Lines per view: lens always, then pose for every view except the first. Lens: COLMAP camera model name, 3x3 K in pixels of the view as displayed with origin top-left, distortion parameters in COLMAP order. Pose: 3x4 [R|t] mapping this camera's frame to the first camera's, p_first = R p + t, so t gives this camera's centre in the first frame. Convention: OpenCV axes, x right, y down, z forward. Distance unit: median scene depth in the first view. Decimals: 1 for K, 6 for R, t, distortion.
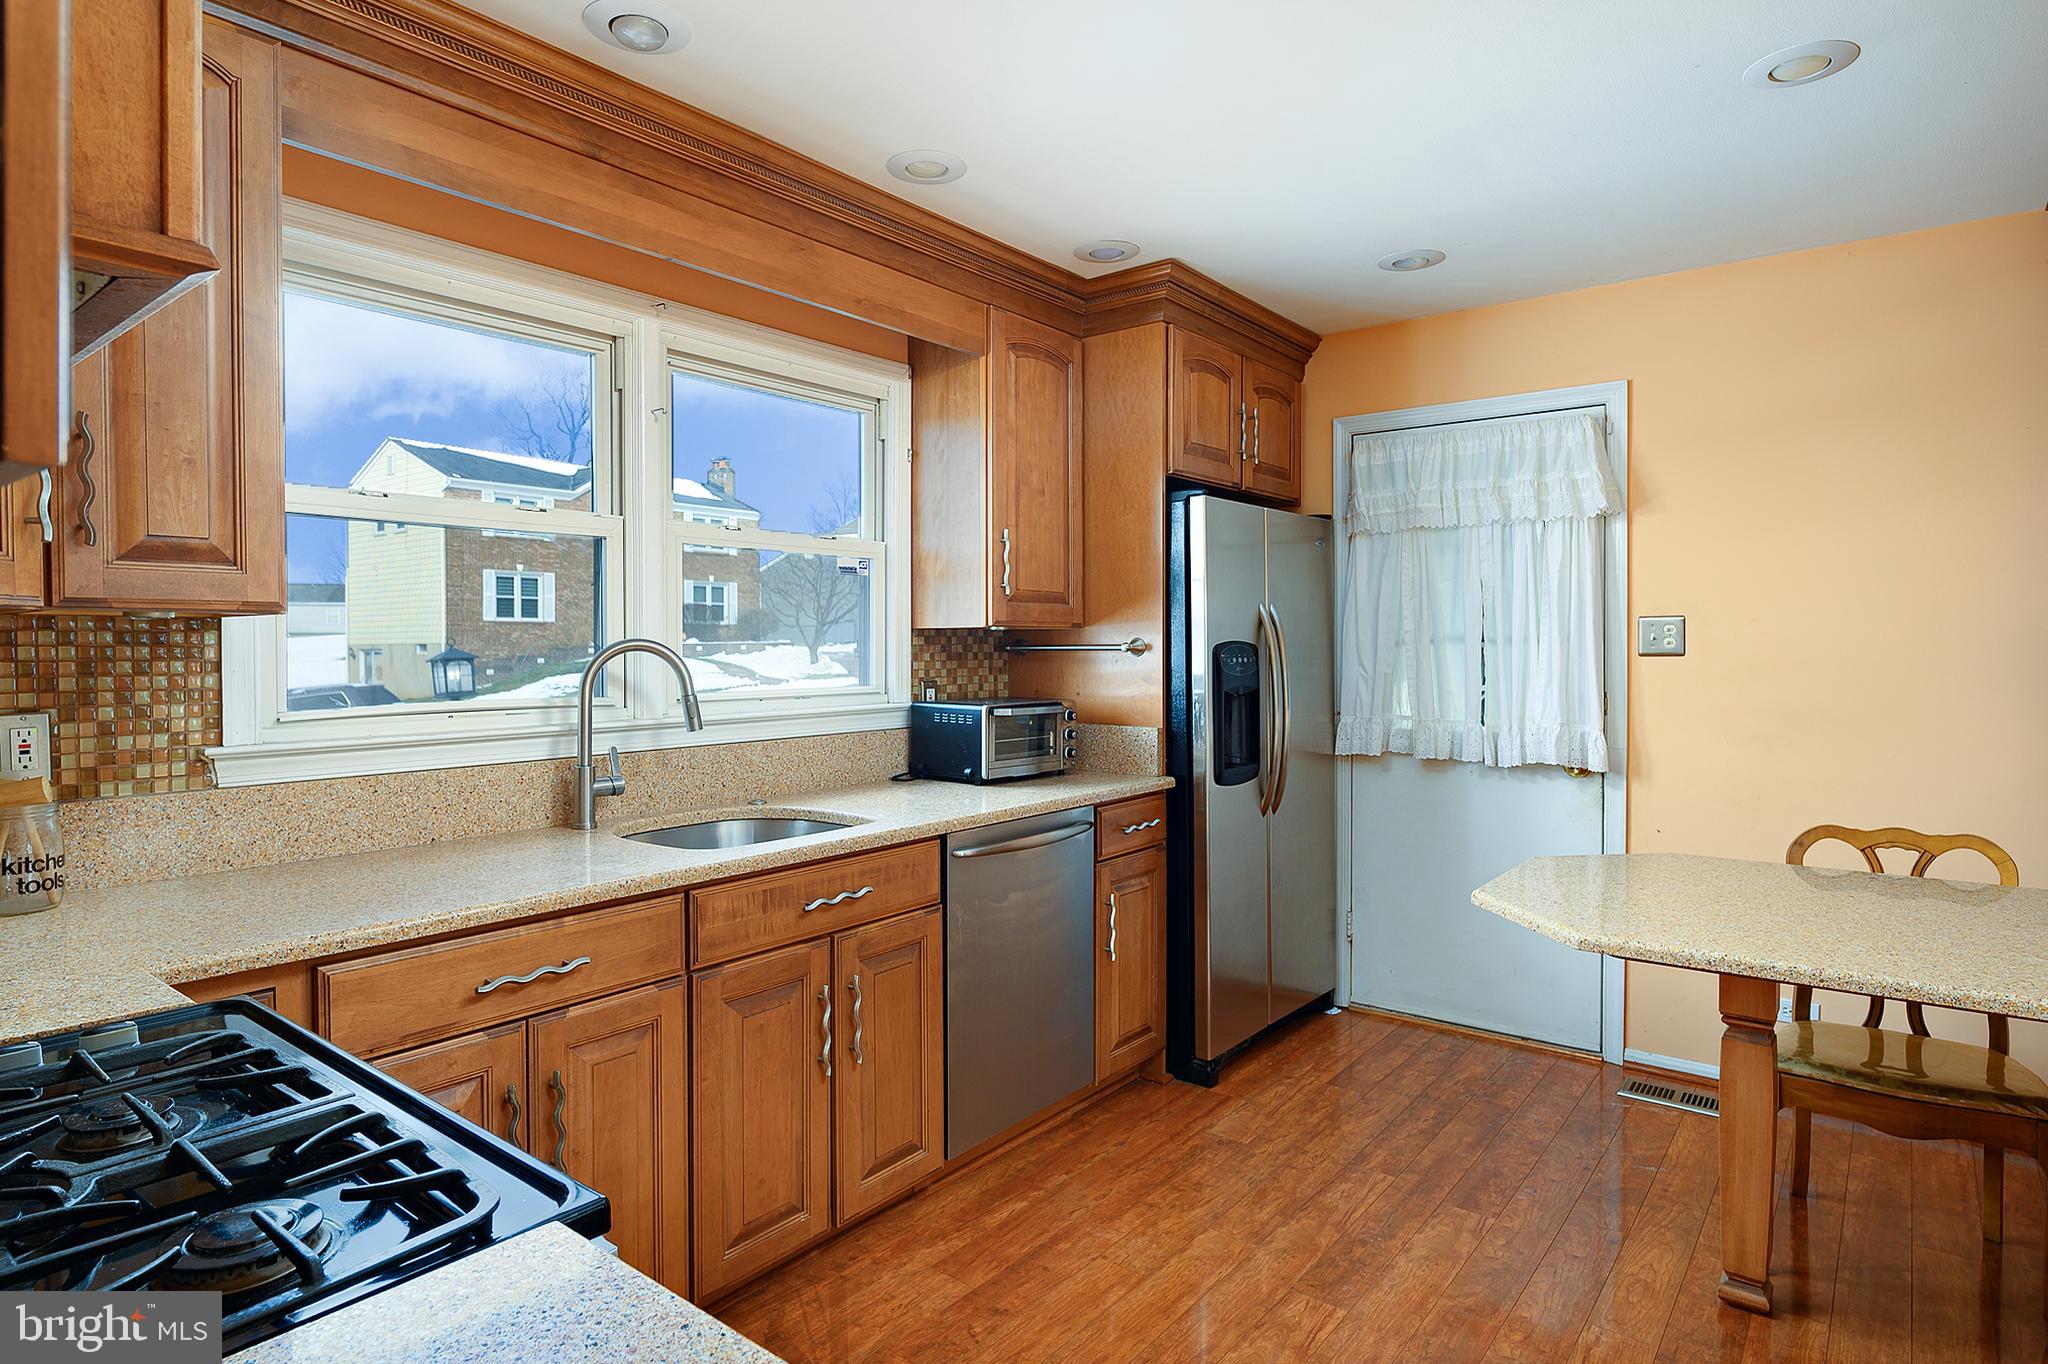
lens RADIAL K [[1116.3, 0, 1021.6], [0, 1116.3, 666.2], [0, 0, 1]] dist [-0.005188, -0.001003]
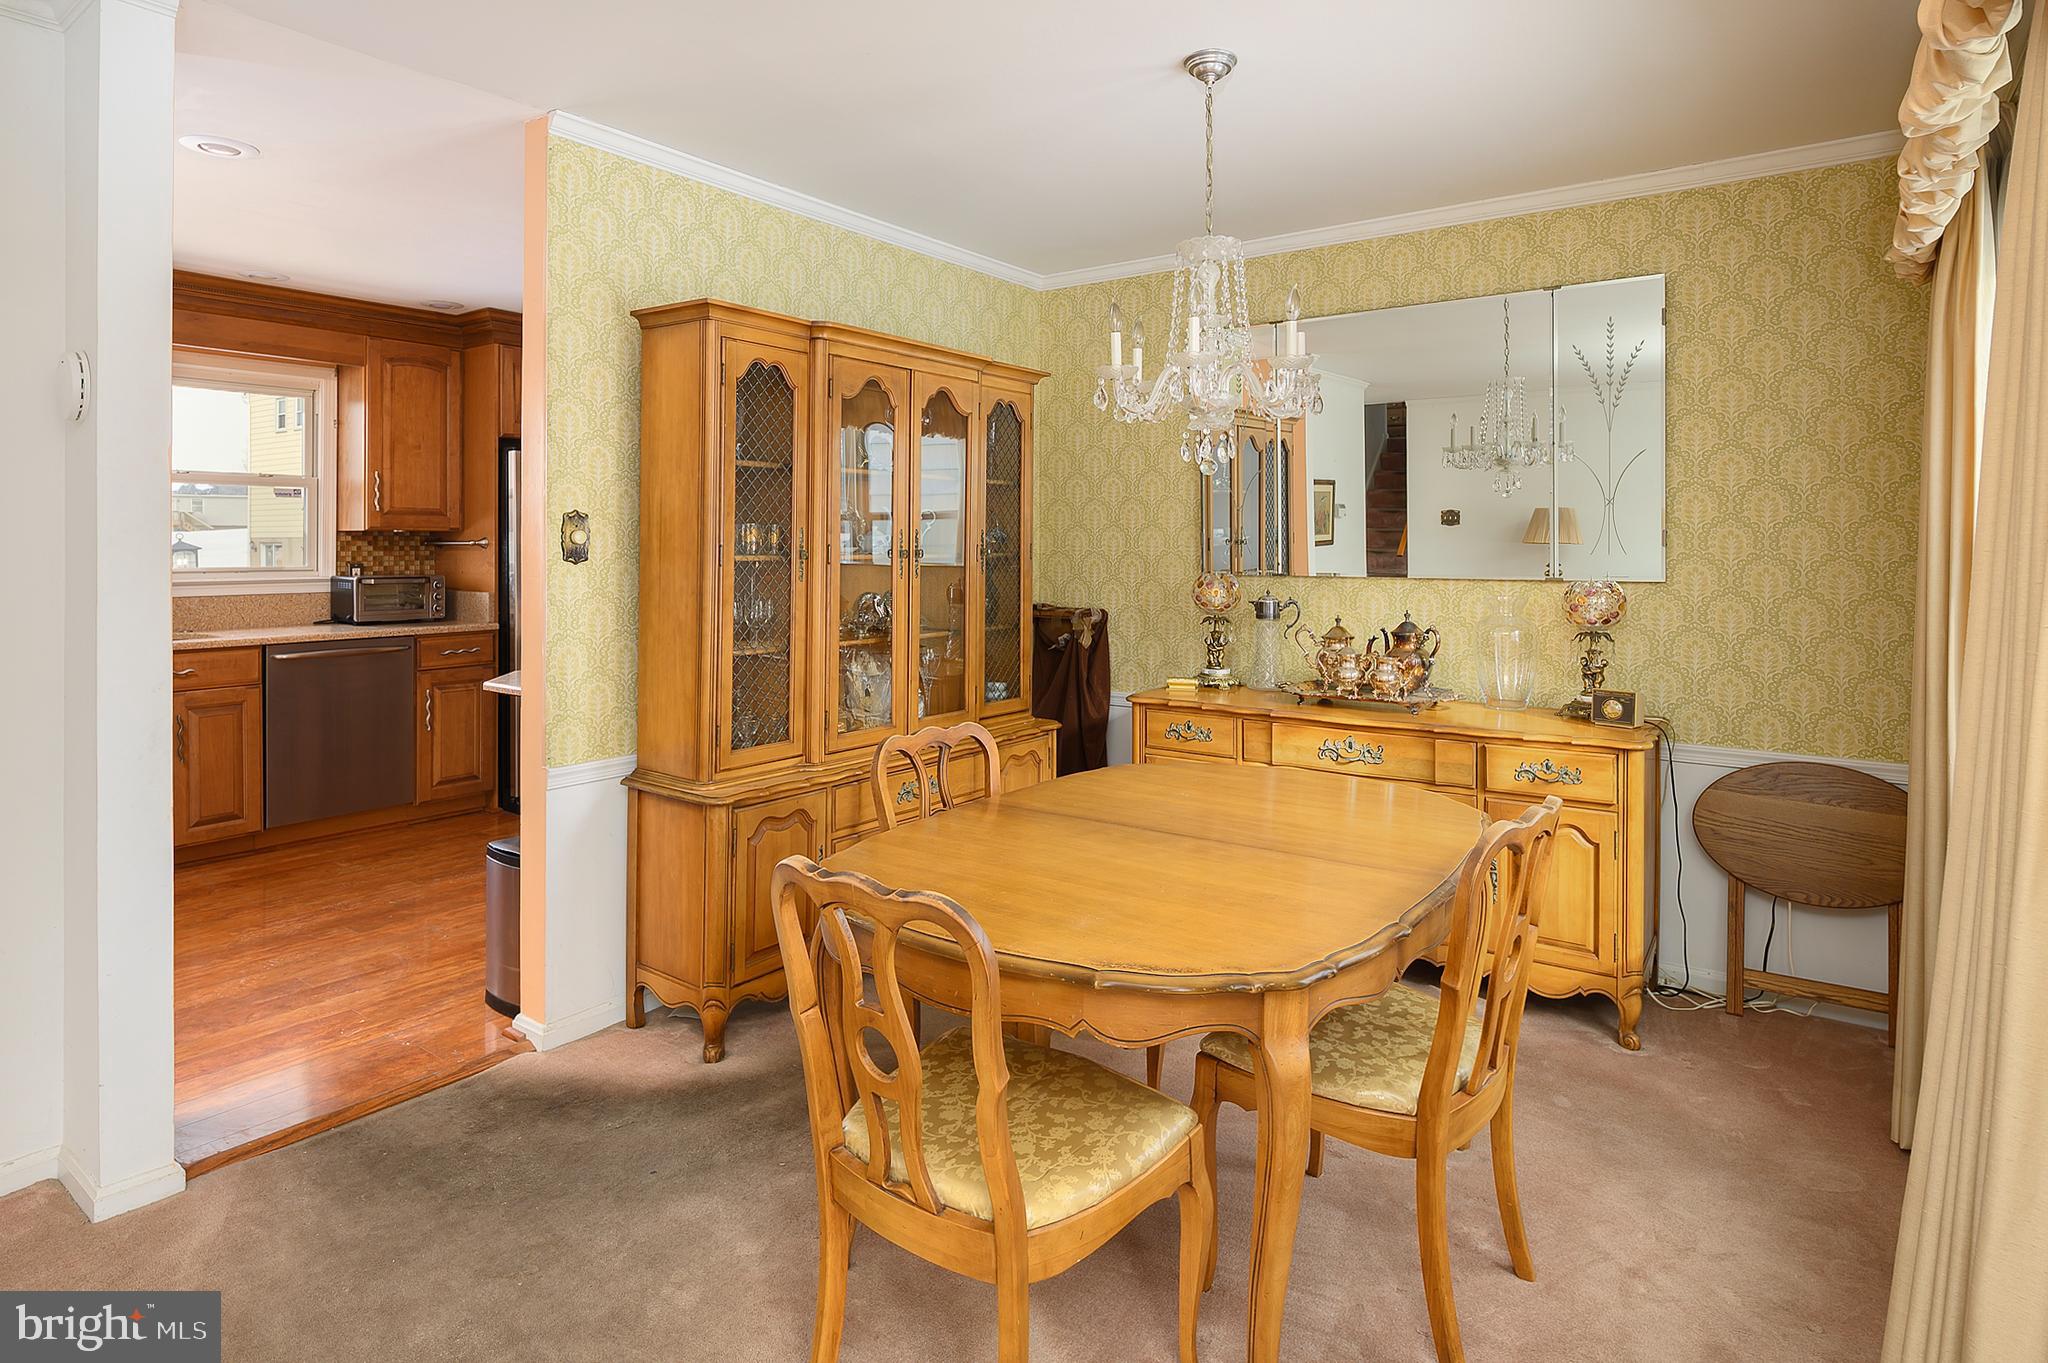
lens RADIAL K [[1123.5, 0, 1021.9], [0, 1123.5, 546.4], [0, 0, 1]] dist [-0.002751, -0.001262]
pose [[0.999301, 0.004765, 0.037083, 0.887096], [-0.004196, 0.999872, -0.015409, 0.010338], [-0.037152, 0.015243, 0.999193, -0.702673]]
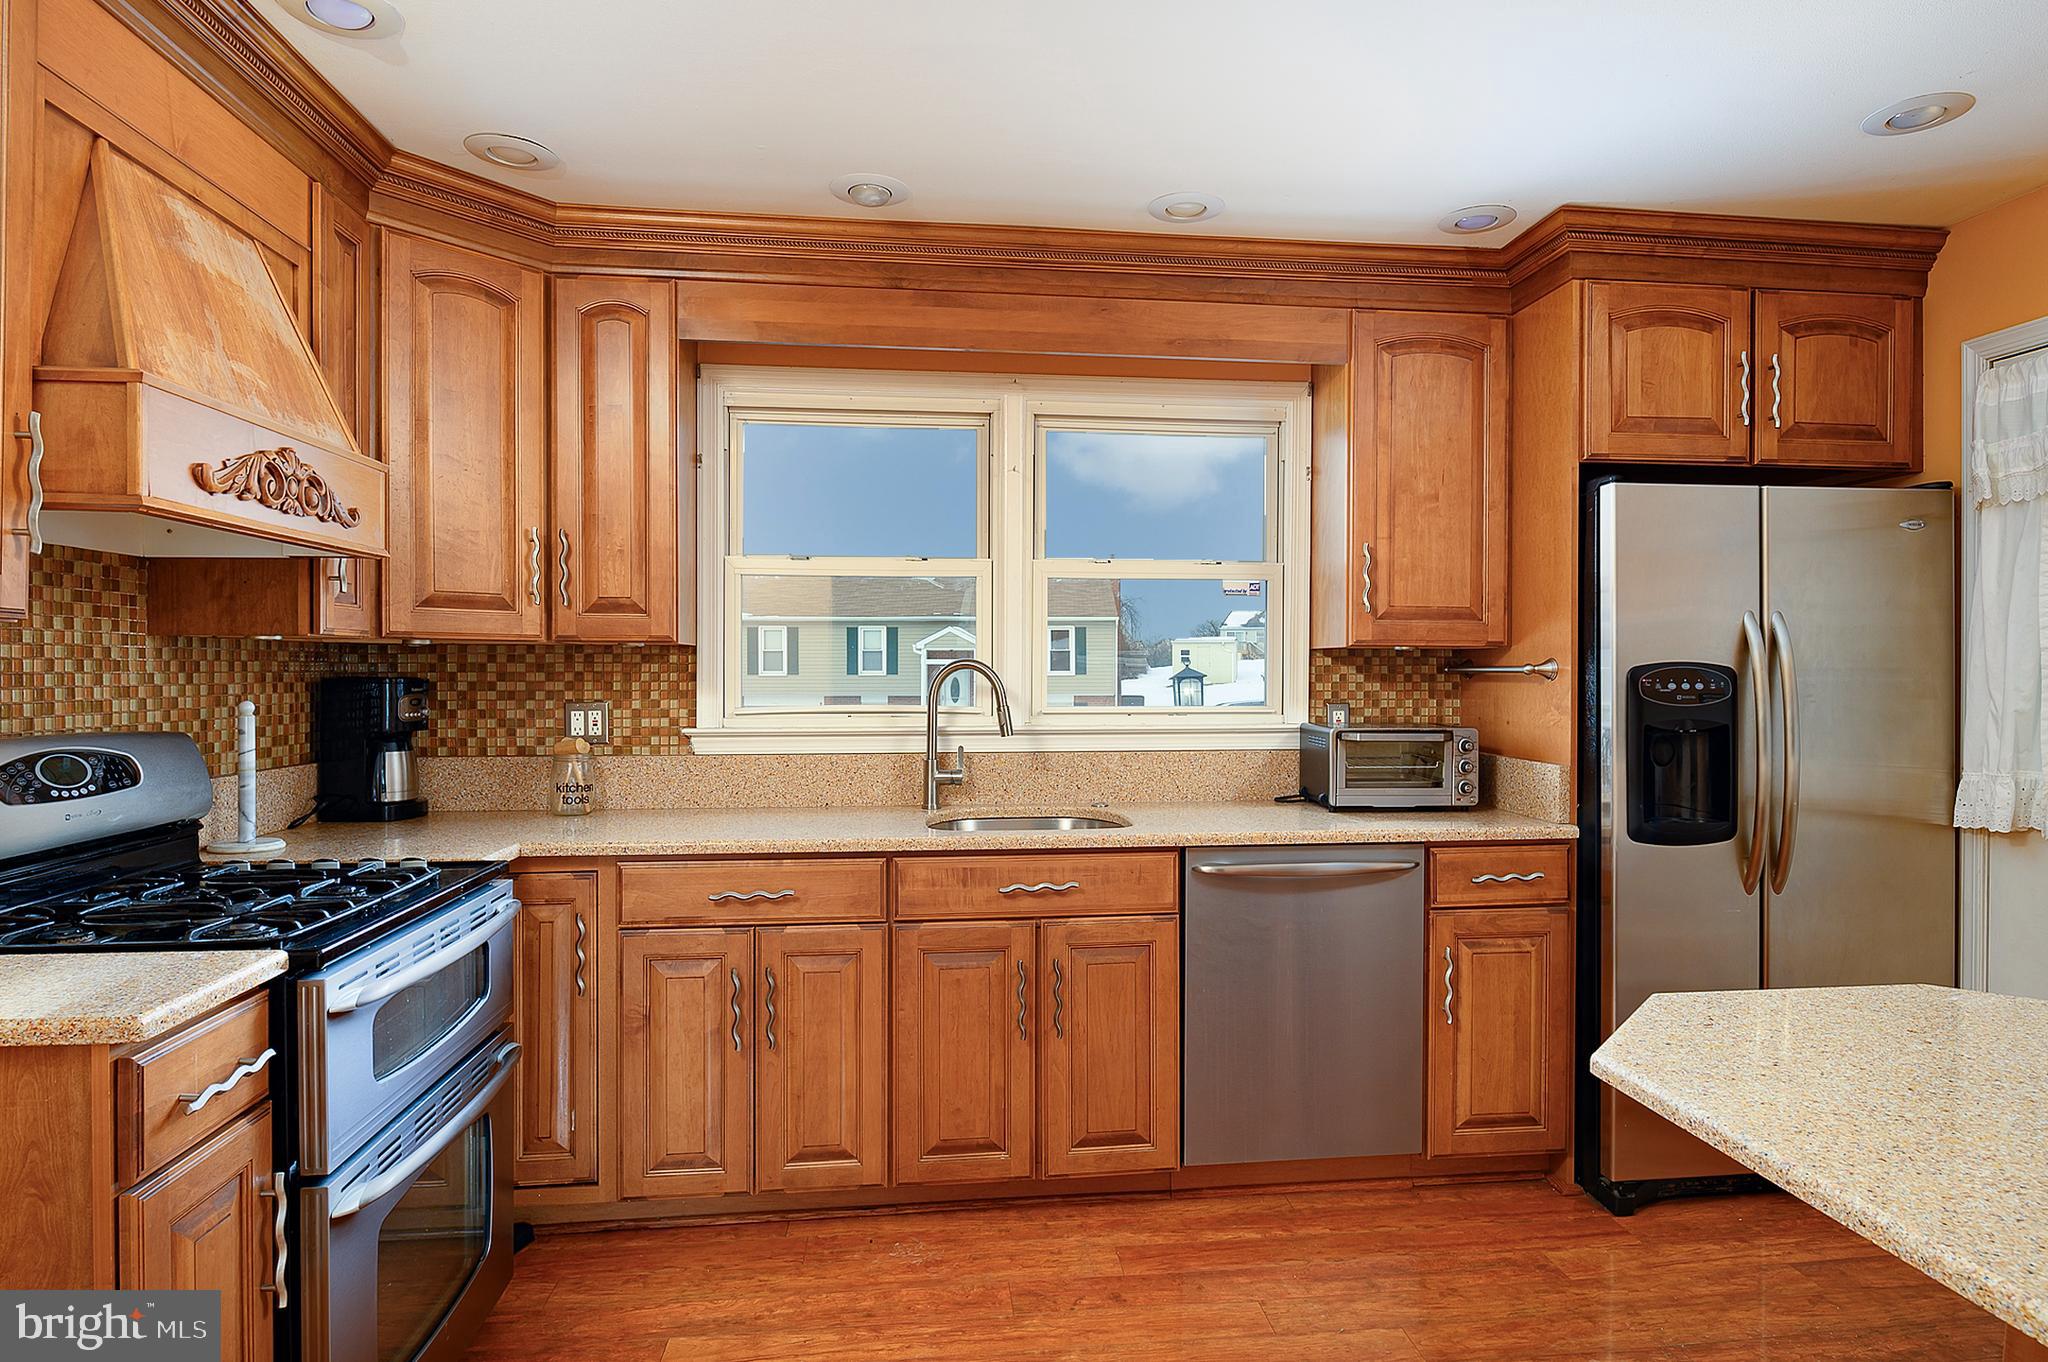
lens RADIAL K [[1168.1, 0, 1052.9], [0, 1168.1, 678.4], [0, 0, 1]] dist [-0.002906, -0.001565]
pose [[0.713638, 0.010808, -0.700432, 0.491577], [-0.017453, 0.999845, -0.002355, -0.001525], [0.700297, 0.013906, 0.713716, 0.114113]]
